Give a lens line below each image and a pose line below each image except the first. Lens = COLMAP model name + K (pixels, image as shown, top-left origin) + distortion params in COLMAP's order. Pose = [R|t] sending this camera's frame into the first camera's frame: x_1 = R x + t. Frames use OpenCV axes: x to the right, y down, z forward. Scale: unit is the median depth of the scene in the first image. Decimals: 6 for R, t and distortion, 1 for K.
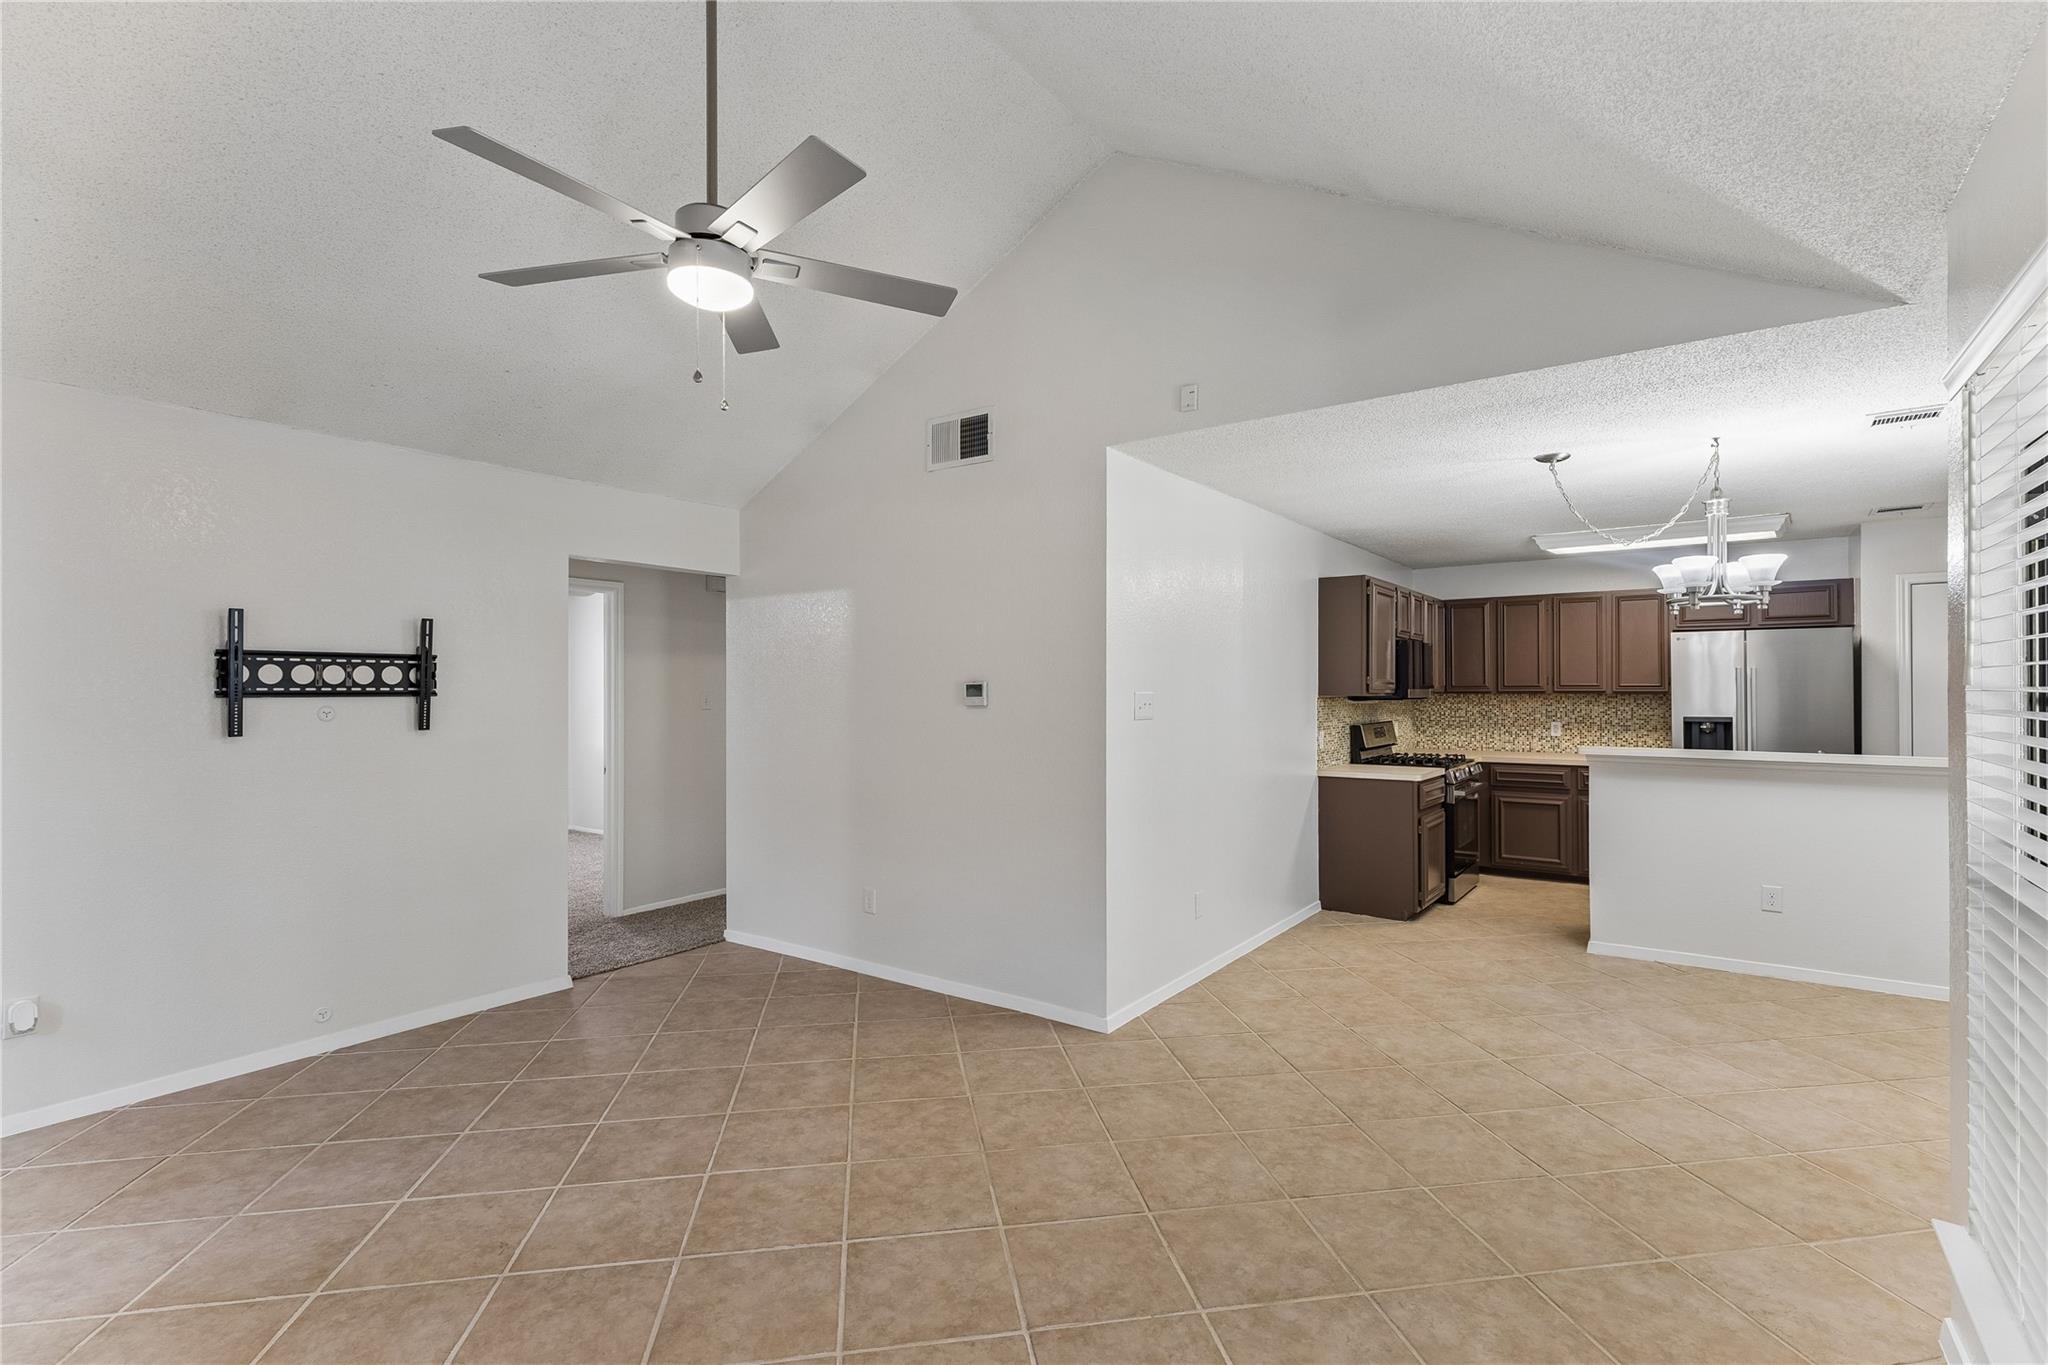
lens RADIAL K [[937.1, 0, 1030.6], [0, 937.1, 684.7], [0, 0, 1]] dist [0.006867, -0.001620]
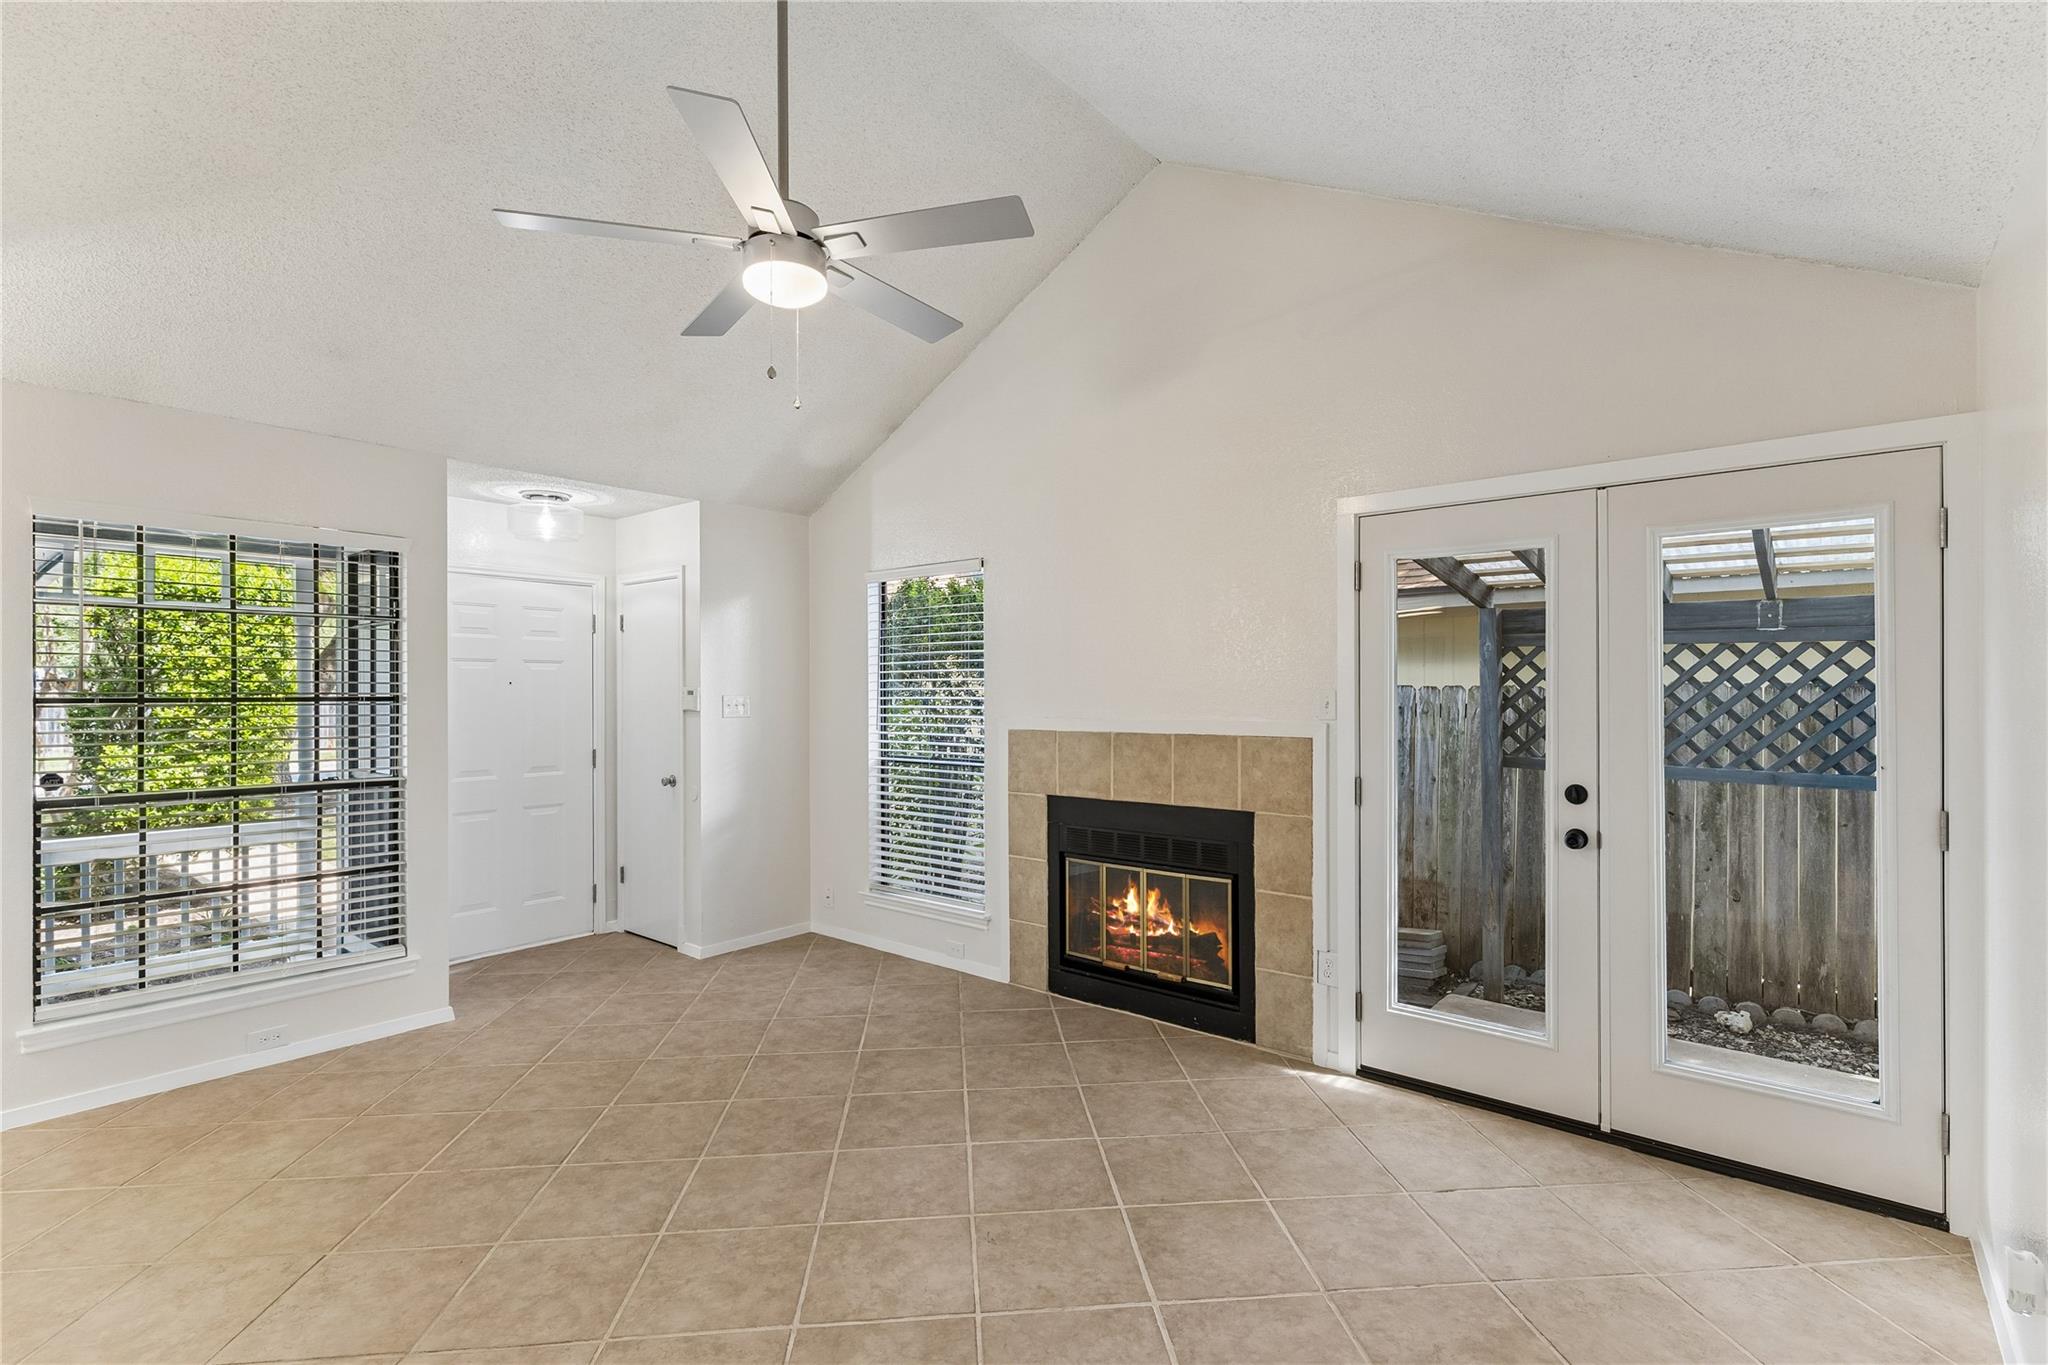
lens RADIAL K [[937.1, 0, 1030.7], [0, 937.1, 702.3], [0, 0, 1]] dist [0.006867, -0.001620]
pose [[-0.997089, 0.005063, 0.076080, -0.426573], [0.005616, 0.999959, 0.007057, 0.008828], [-0.076041, 0.007464, -0.997077, 1.247470]]
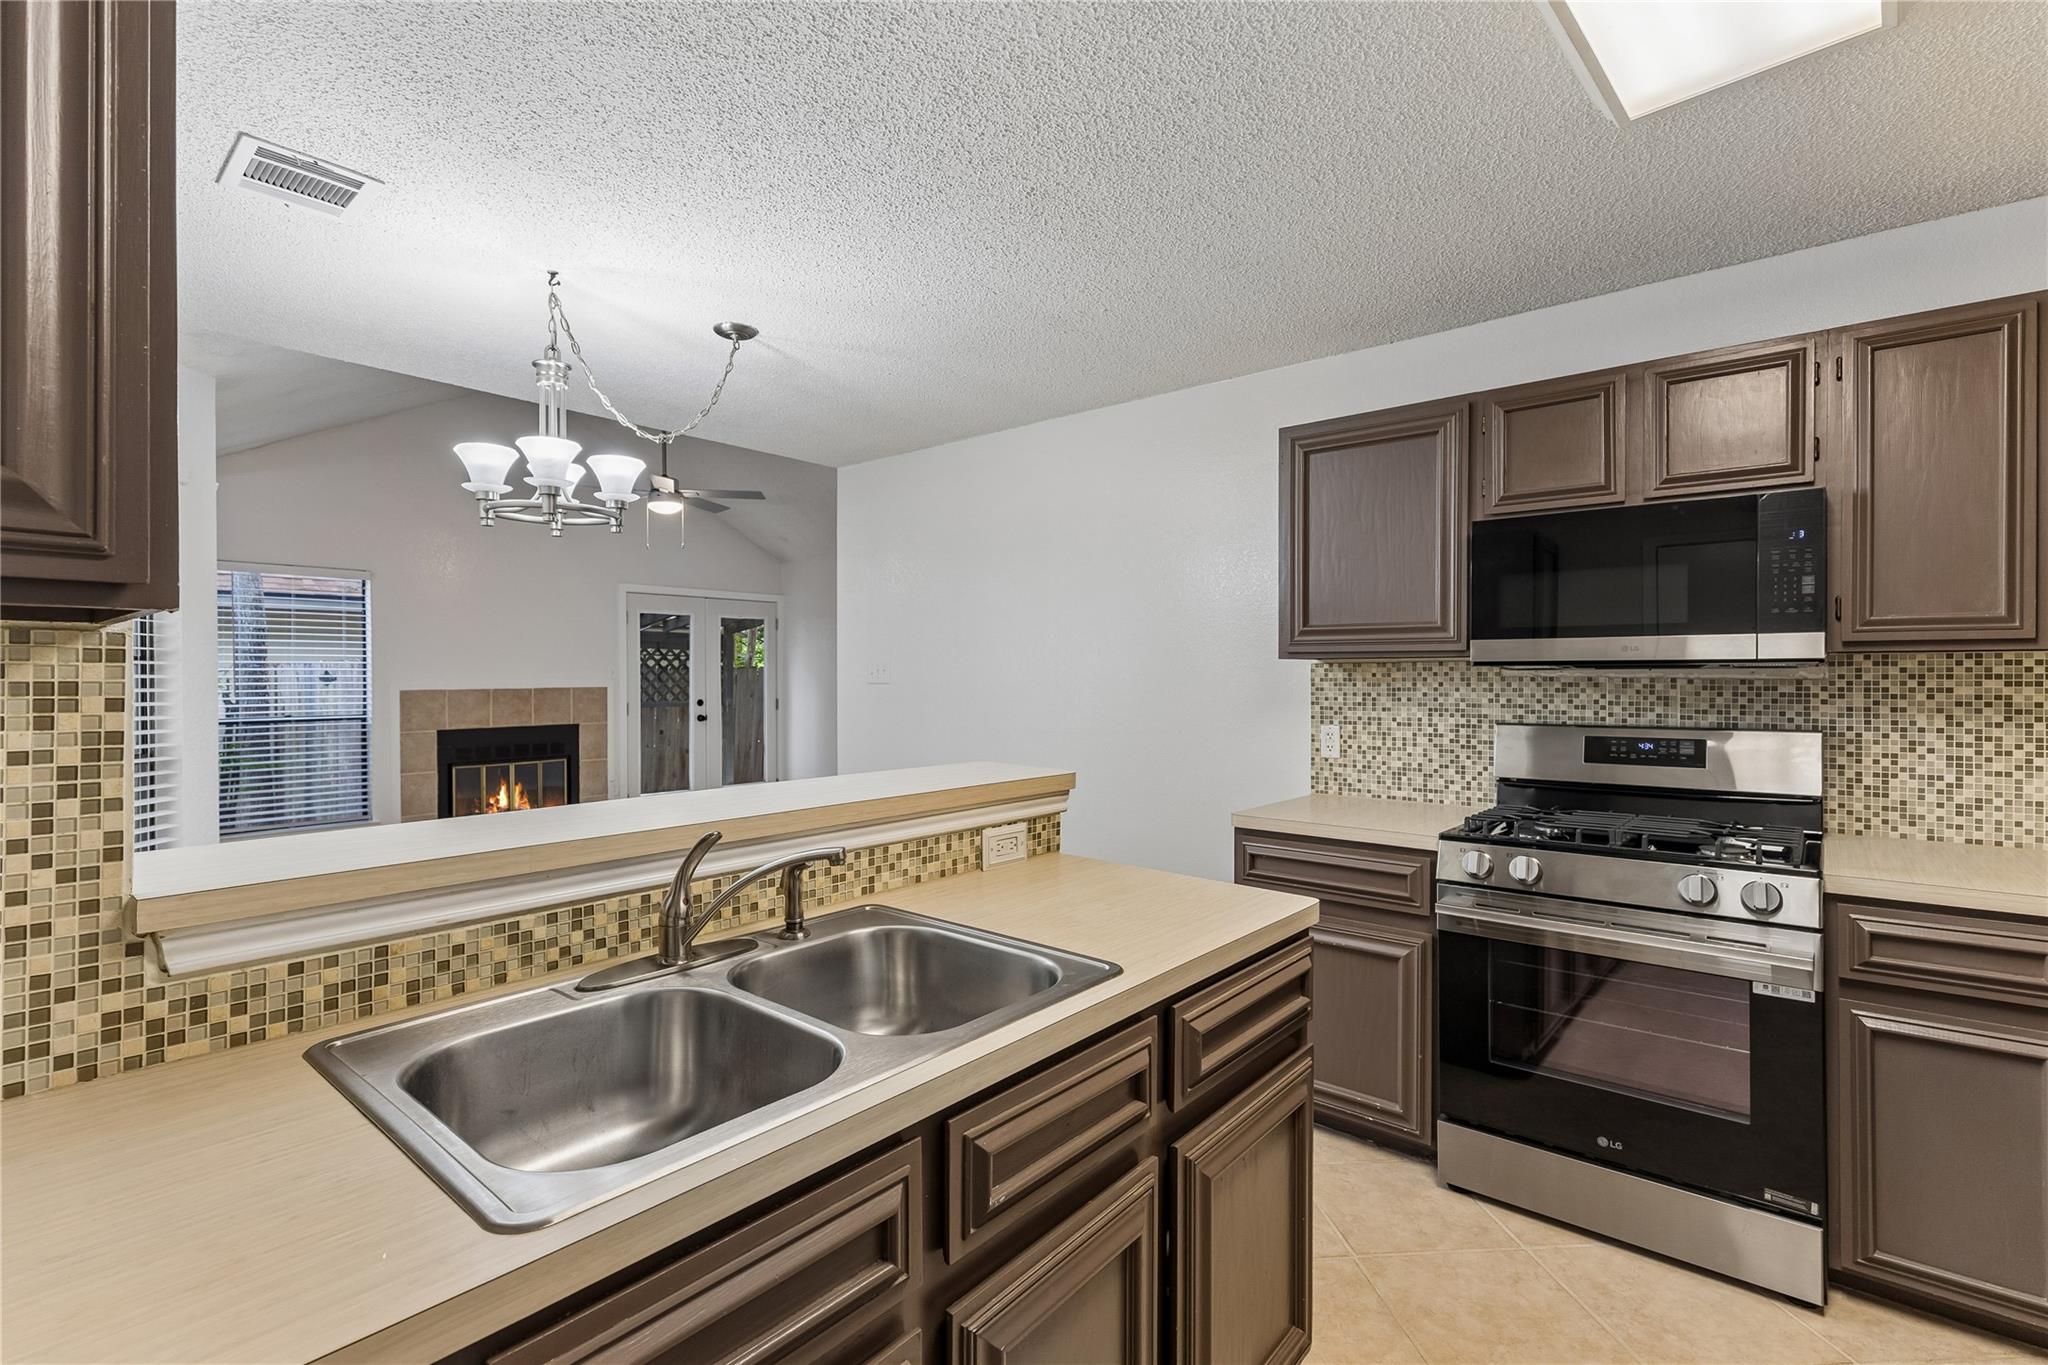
lens RADIAL K [[937.1, 0, 1028.8], [0, 937.1, 679.7], [0, 0, 1]] dist [0.006867, -0.001620]
pose [[-0.067891, 0.007204, -0.997667, 1.375175], [0.007806, 0.999947, 0.006689, 0.028978], [0.997662, -0.007334, -0.067944, 1.376168]]
